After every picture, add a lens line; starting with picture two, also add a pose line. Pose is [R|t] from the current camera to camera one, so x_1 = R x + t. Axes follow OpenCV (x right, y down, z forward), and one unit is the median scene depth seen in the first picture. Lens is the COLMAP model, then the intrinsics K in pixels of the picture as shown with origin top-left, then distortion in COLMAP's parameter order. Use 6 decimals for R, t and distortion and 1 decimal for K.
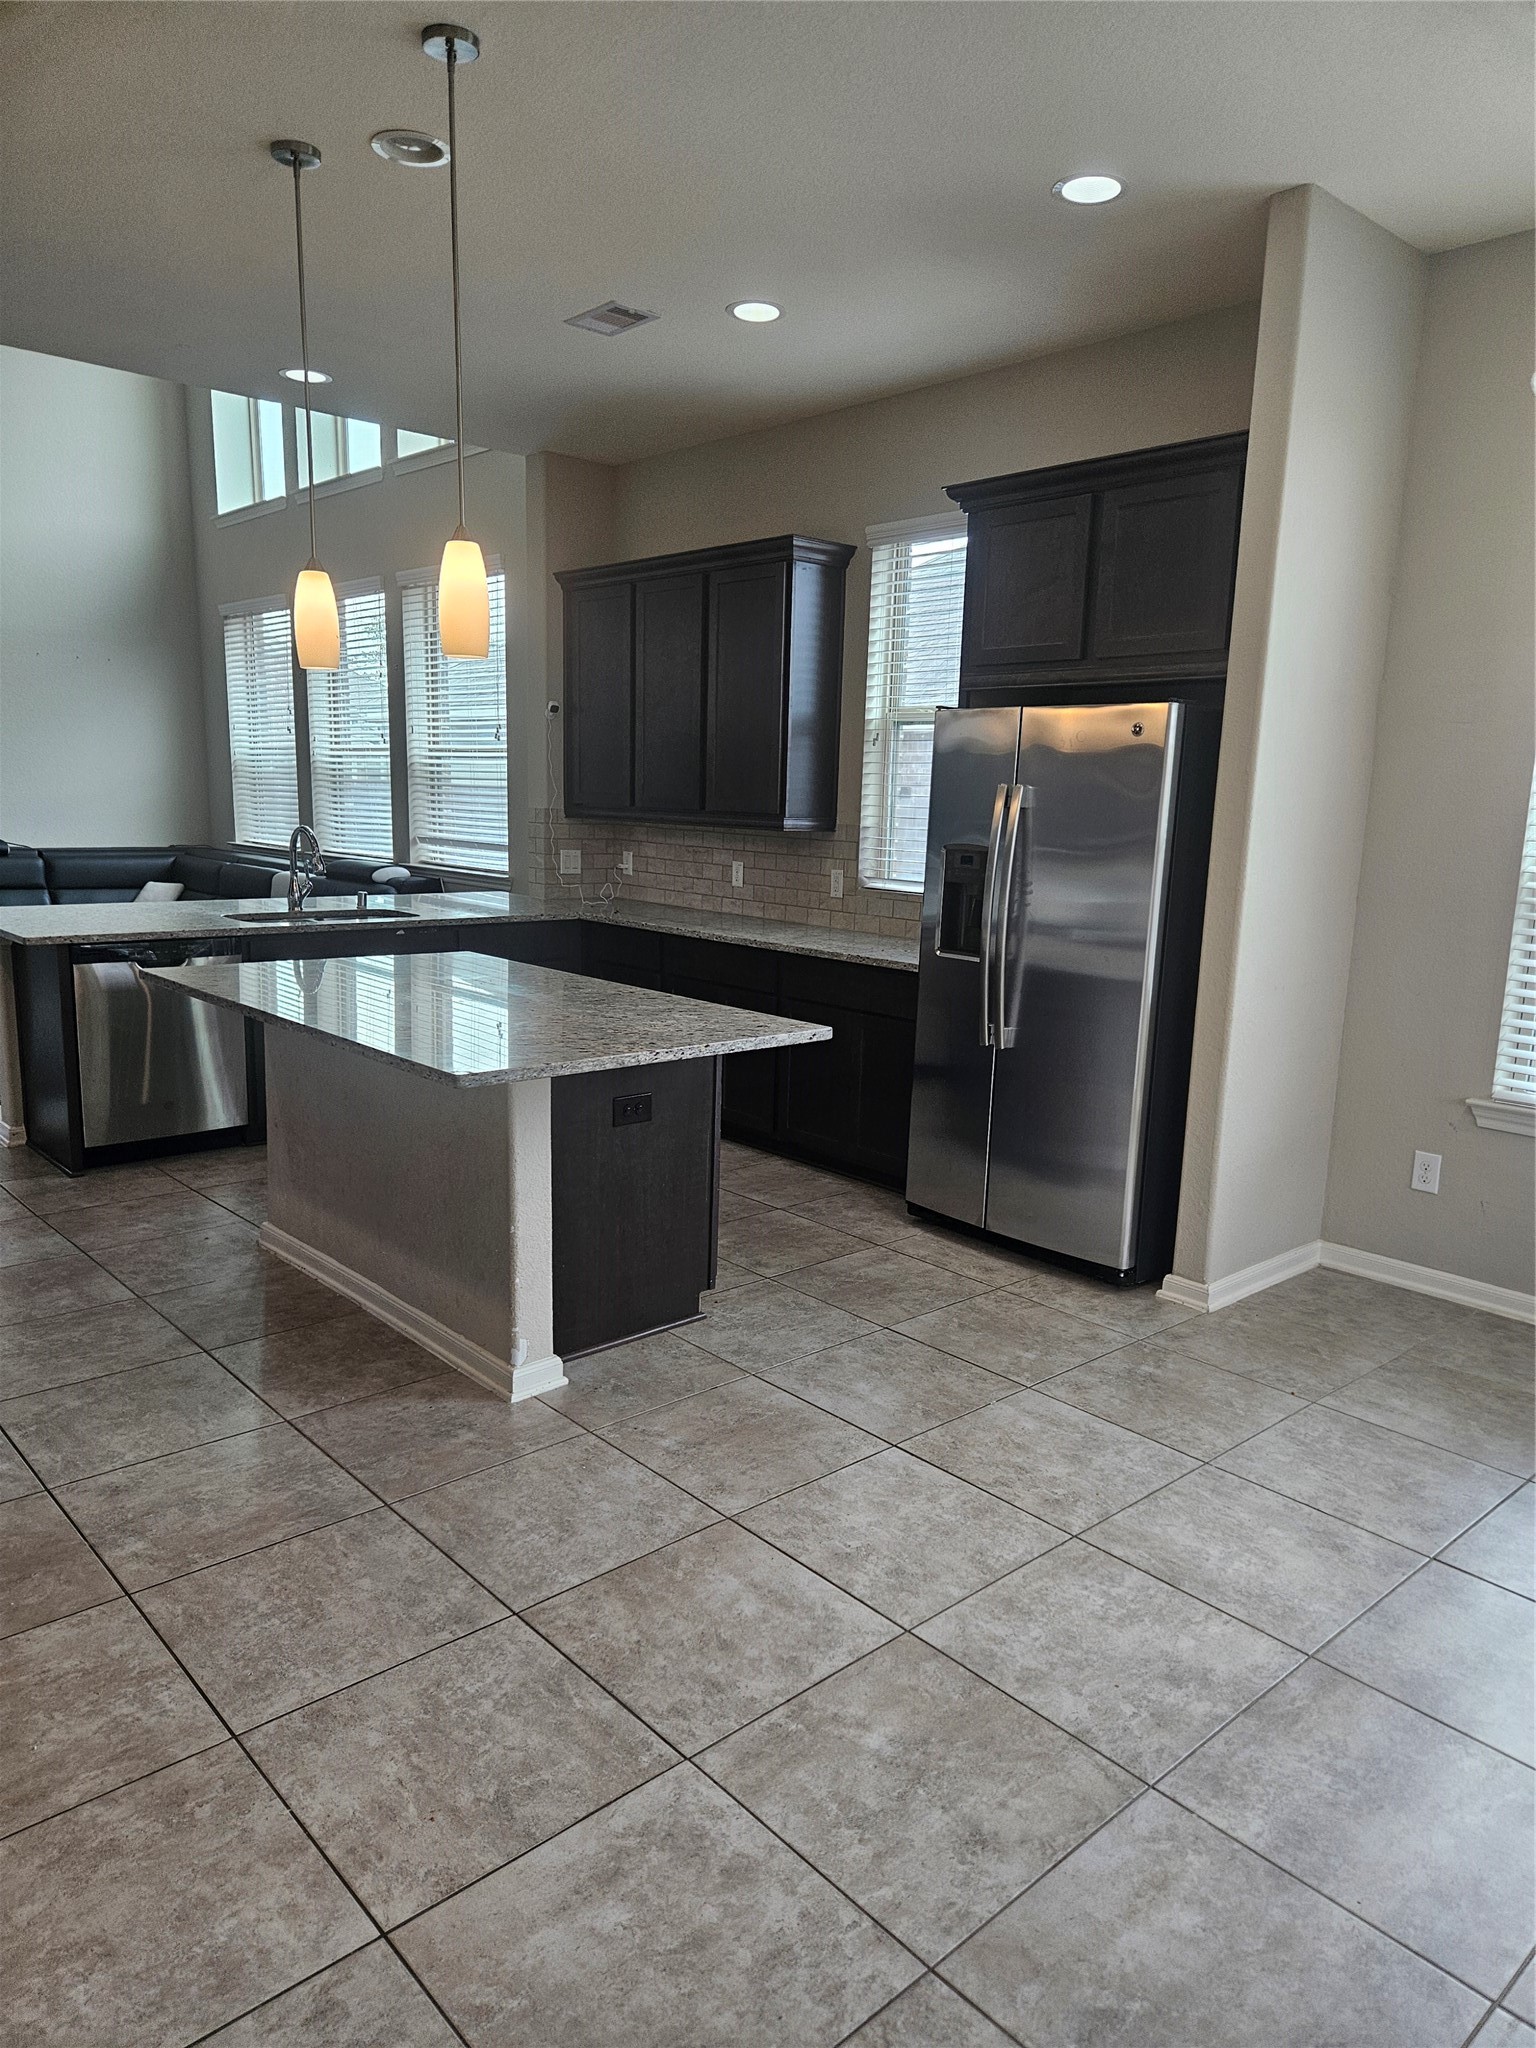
lens RADIAL K [[1386.1, 0, 779.3], [0, 1386.1, 1018.9], [0, 0, 1]] dist [0.070623, -0.051233]
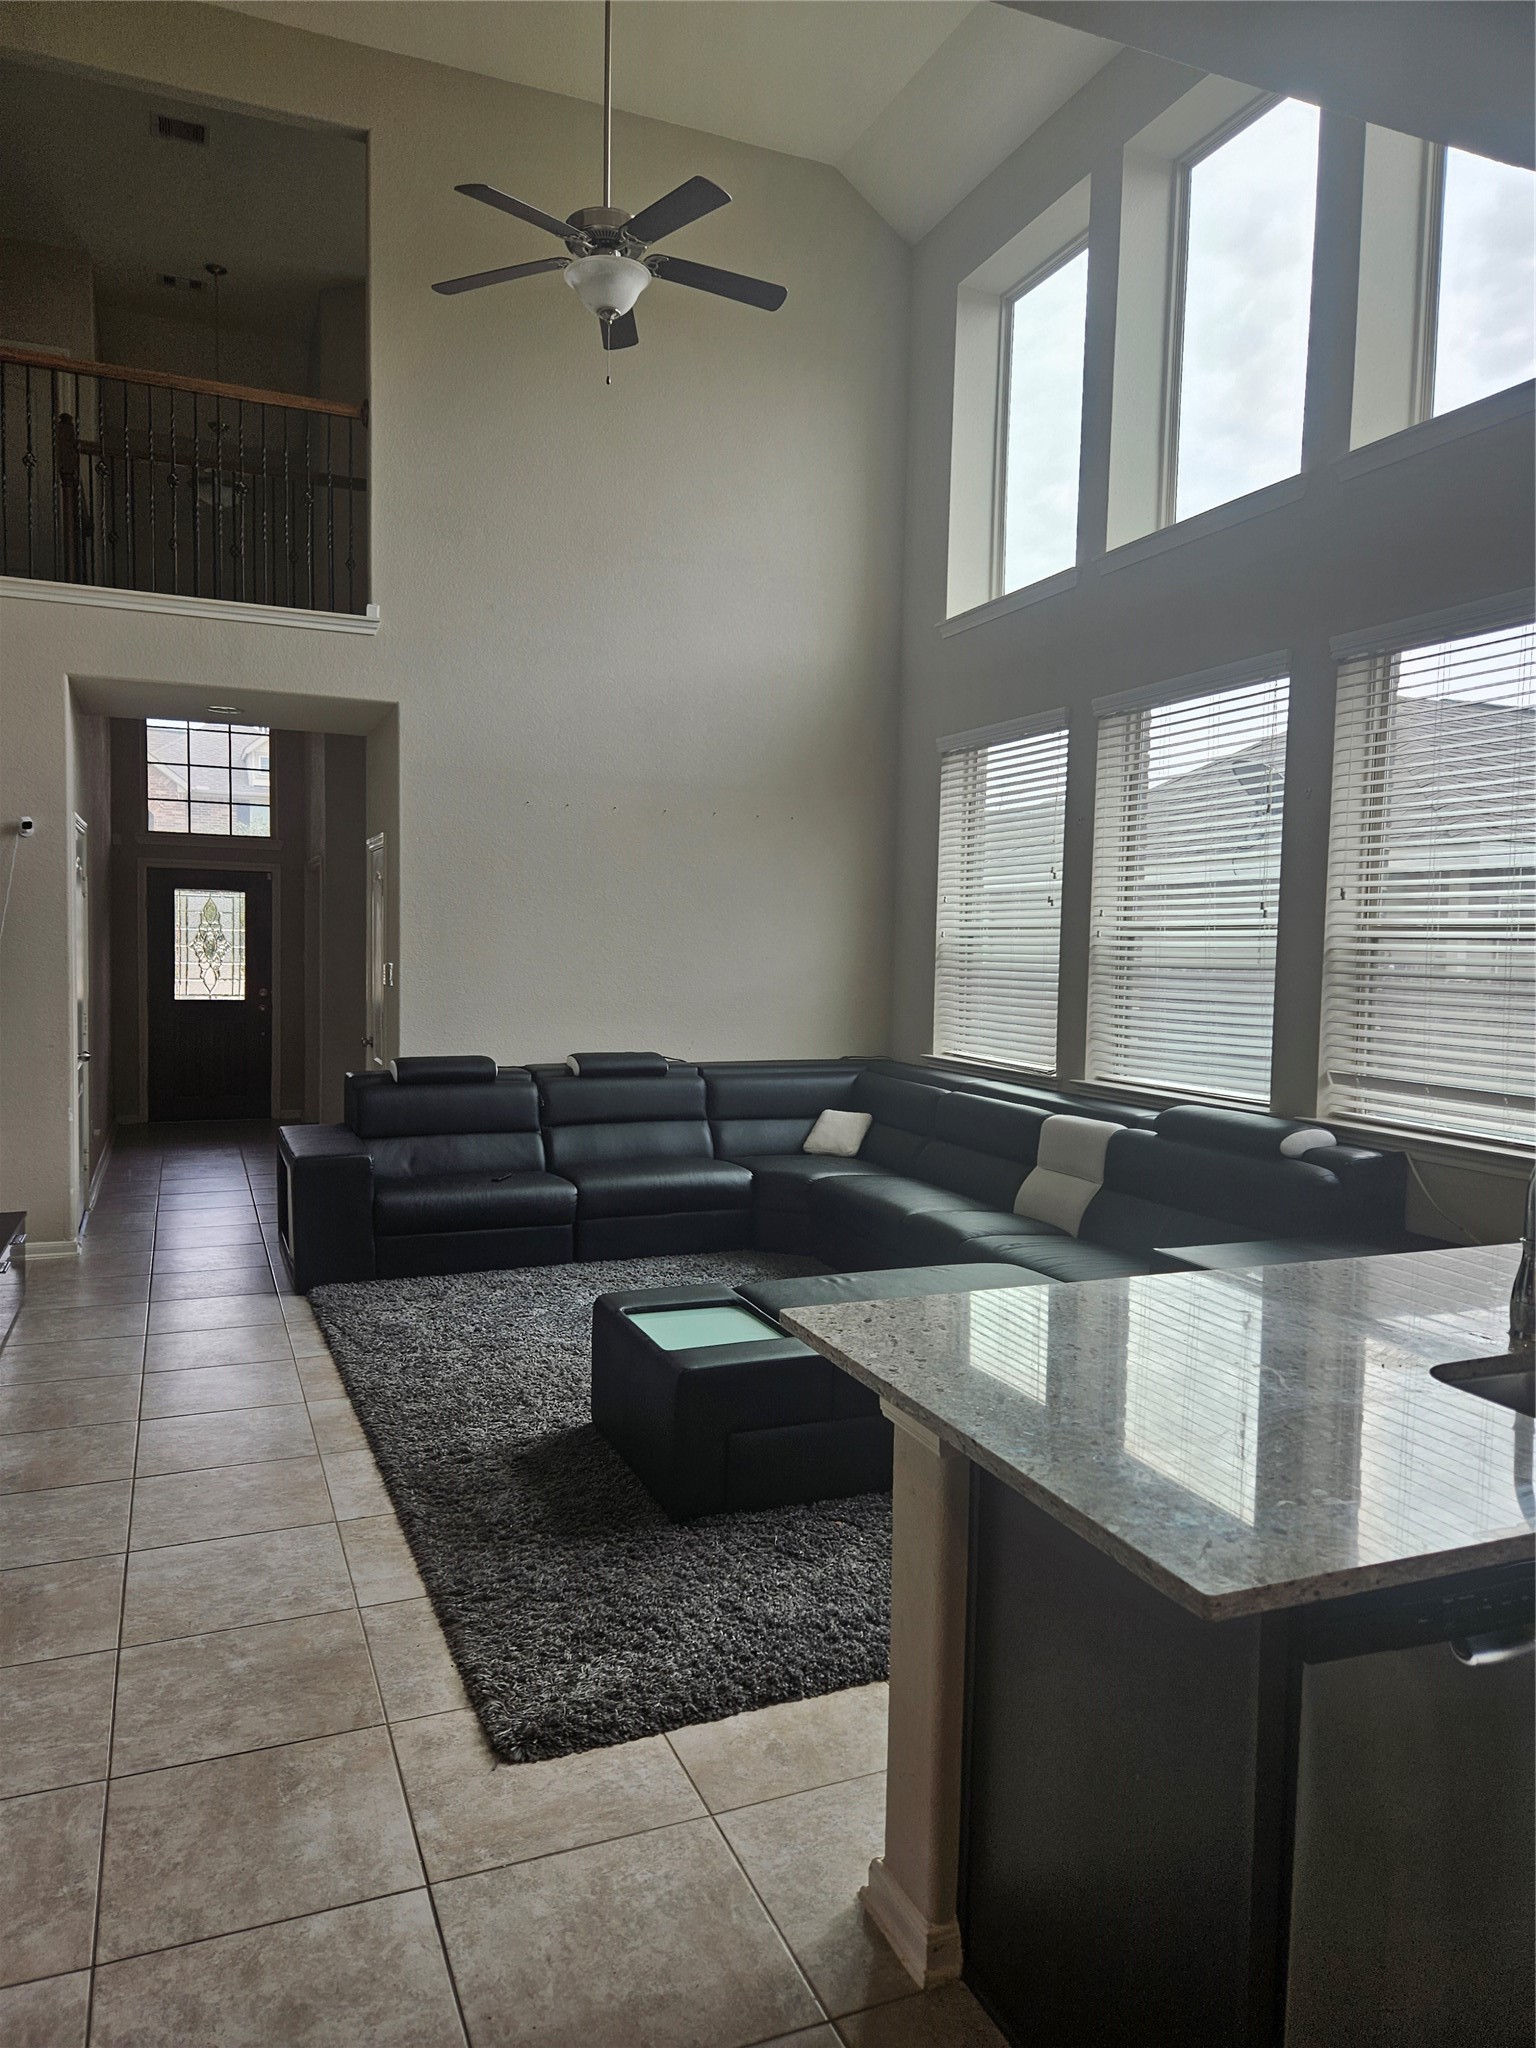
lens RADIAL K [[1386.1, 0, 757.5], [0, 1386.1, 1025.6], [0, 0, 1]] dist [0.070623, -0.051233]
pose [[0.944671, 0.018920, -0.327473, -0.256055], [-0.057847, 0.992297, -0.109543, -0.062436], [0.322878, 0.122425, 0.938489, 0.318189]]
